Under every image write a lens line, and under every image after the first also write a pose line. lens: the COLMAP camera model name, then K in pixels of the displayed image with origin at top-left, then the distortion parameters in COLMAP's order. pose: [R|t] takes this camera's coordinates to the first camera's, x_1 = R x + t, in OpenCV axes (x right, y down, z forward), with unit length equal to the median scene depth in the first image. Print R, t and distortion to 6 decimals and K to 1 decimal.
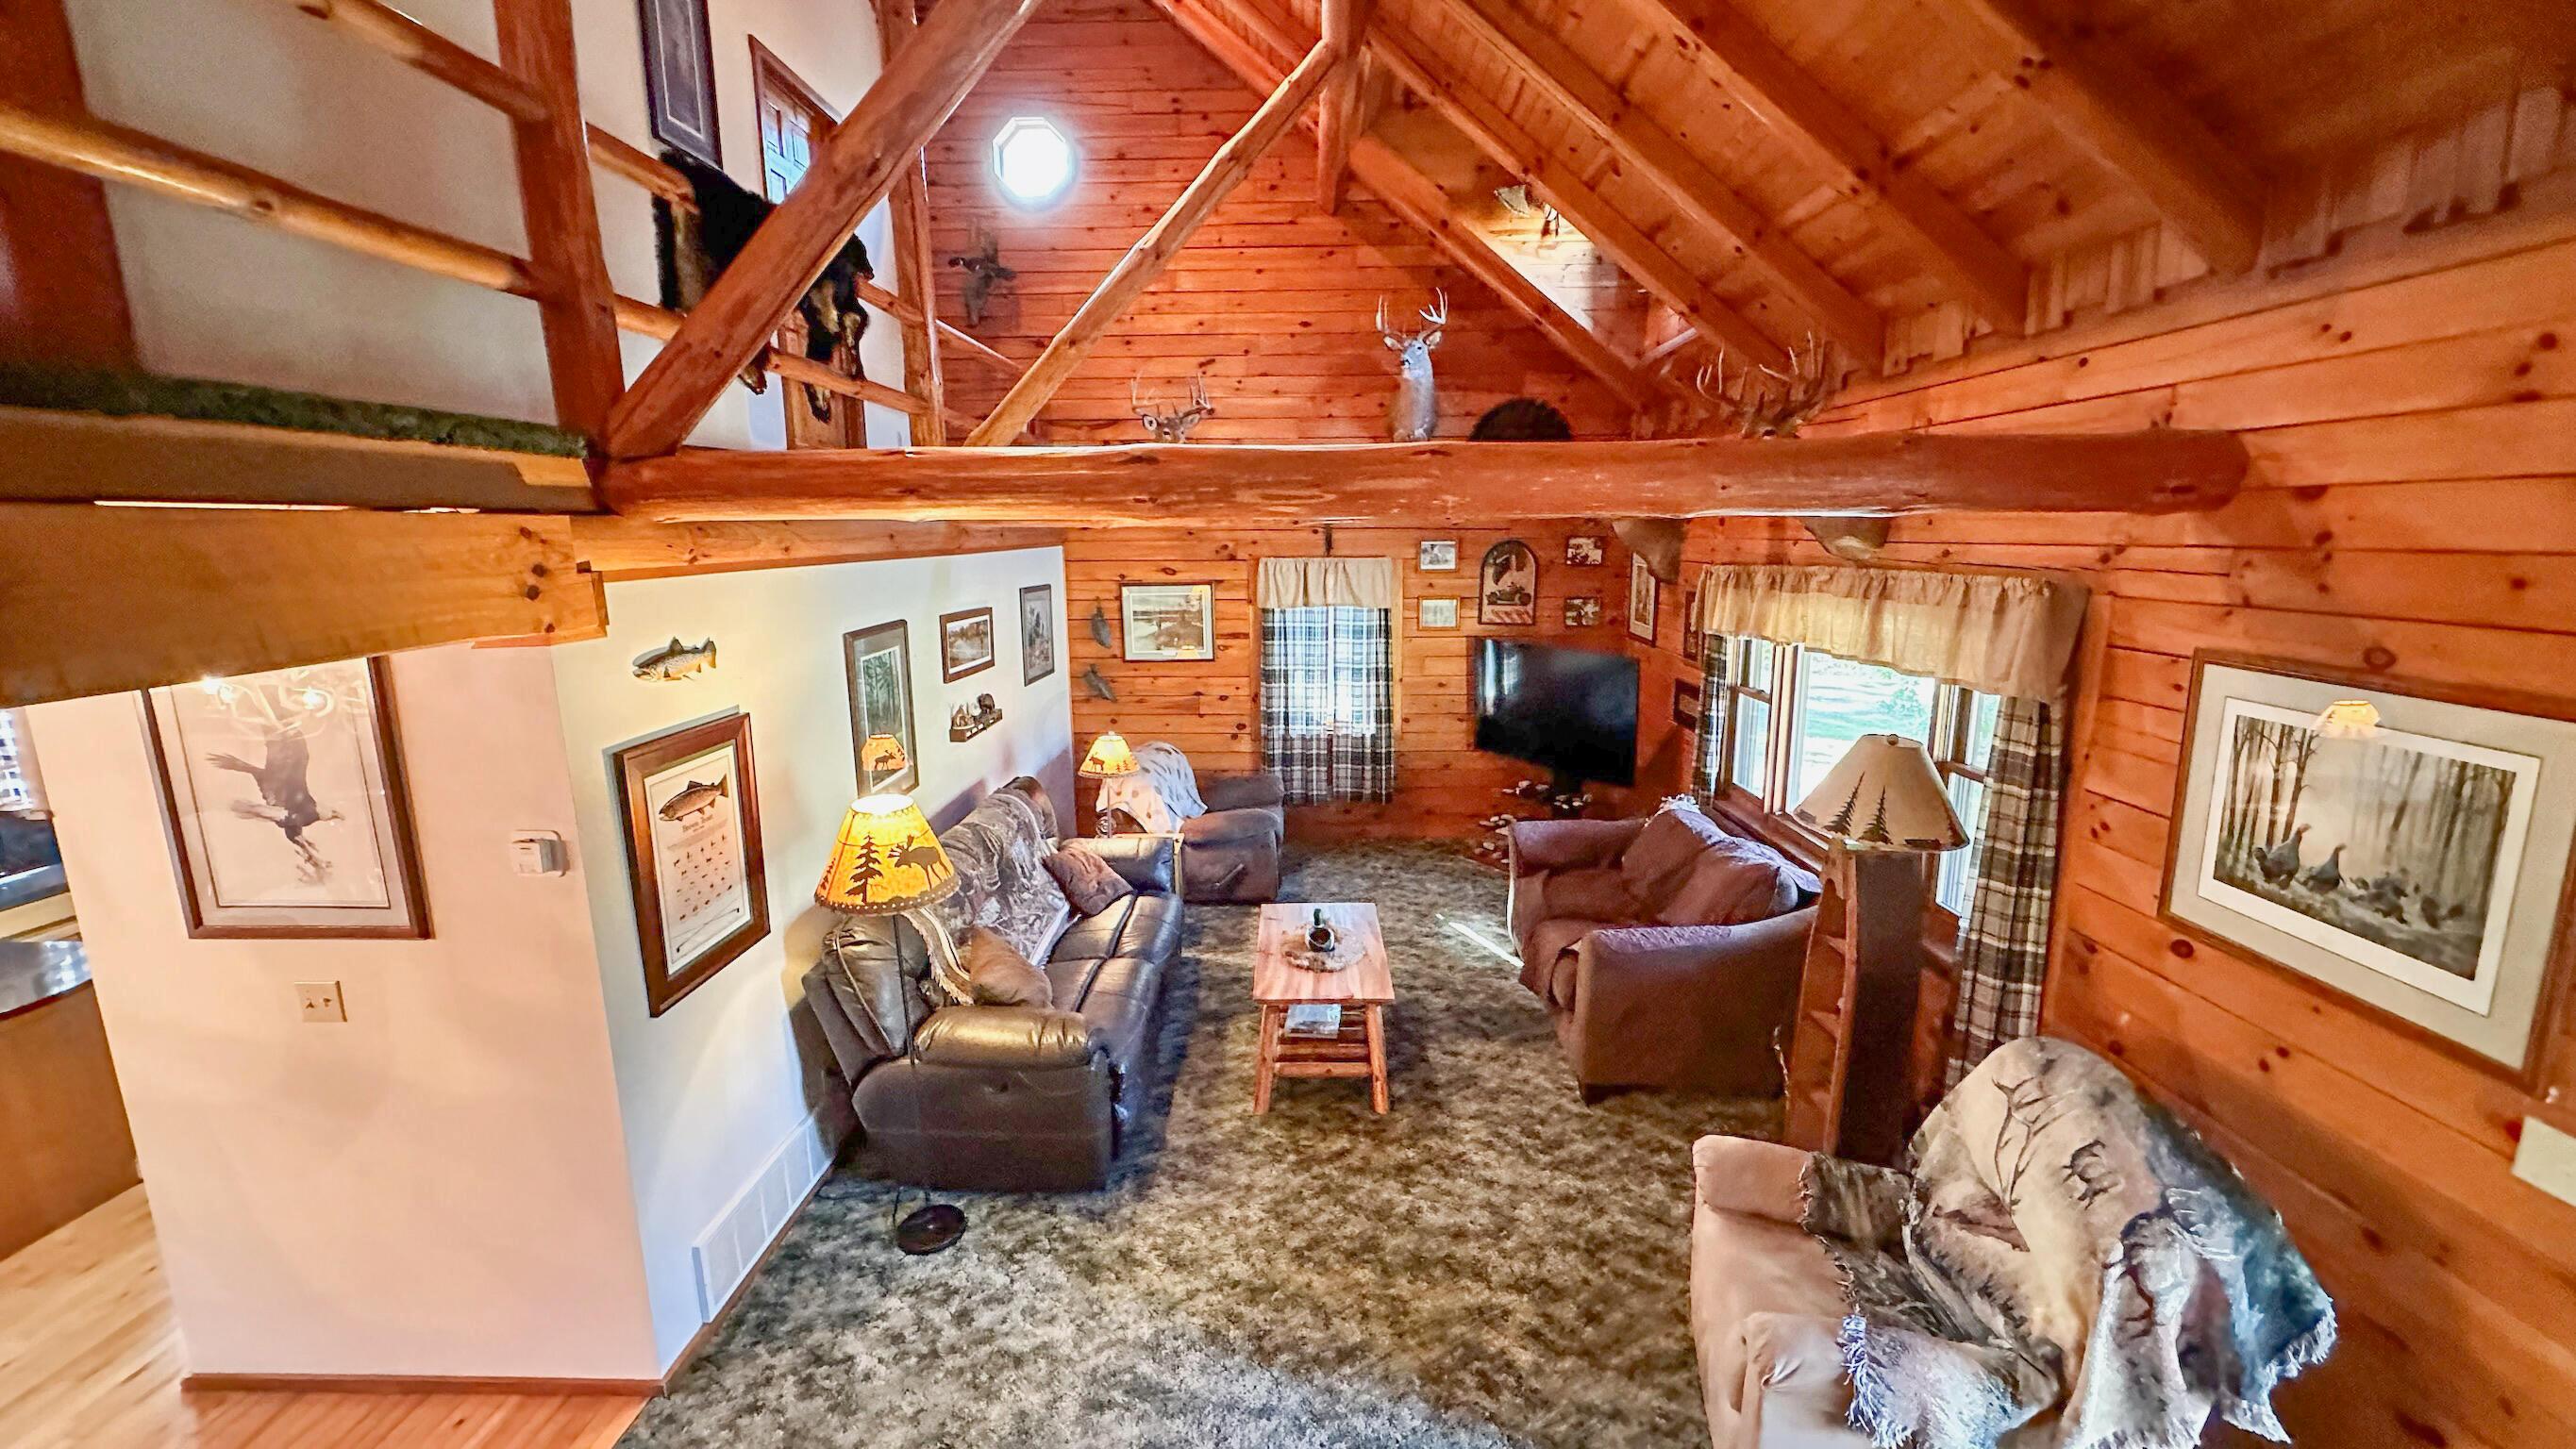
lens RADIAL K [[1028.5, 0, 1286.0], [0, 1028.5, 715.2], [0, 0, 1]] dist [-0.001456, 0.000792]
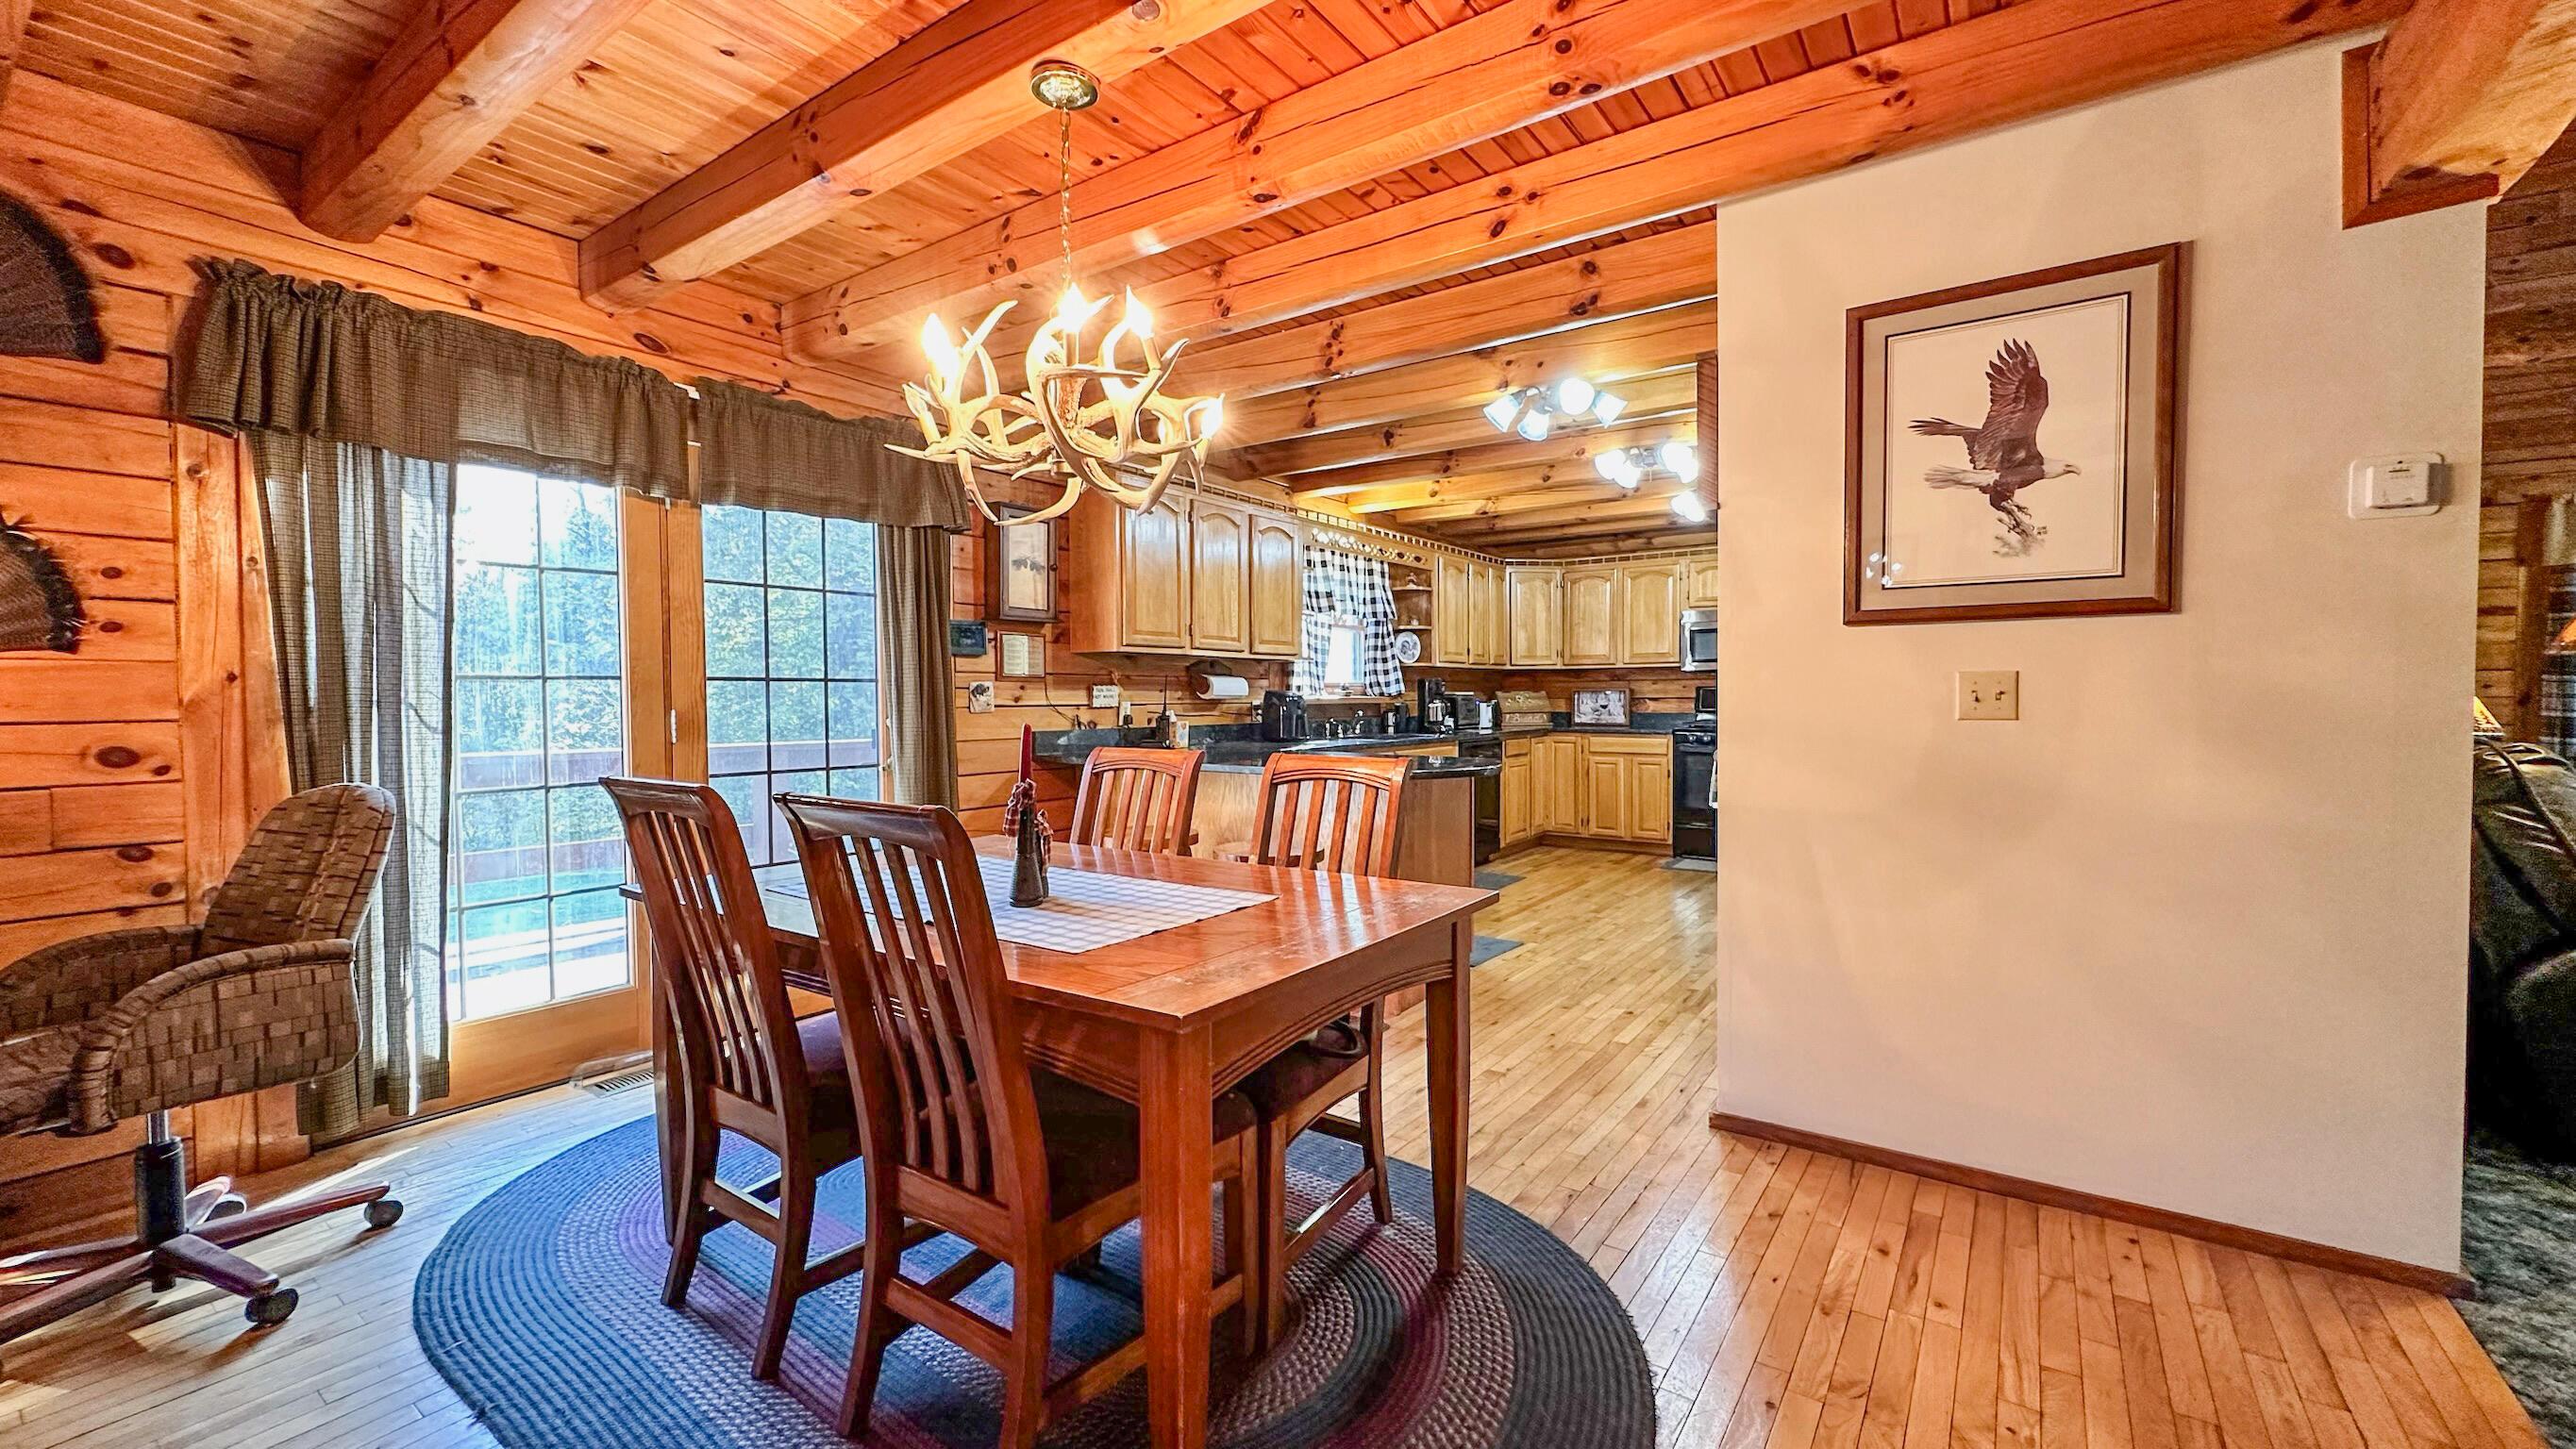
lens RADIAL K [[1028.5, 0, 1284.9], [0, 1028.5, 725.7], [0, 0, 1]] dist [-0.001456, 0.000792]
pose [[0.827499, 0.027270, -0.560804, -0.964568], [-0.107562, 0.988019, -0.110670, 0.481711], [0.551068, 0.151901, 0.820518, -0.076375]]
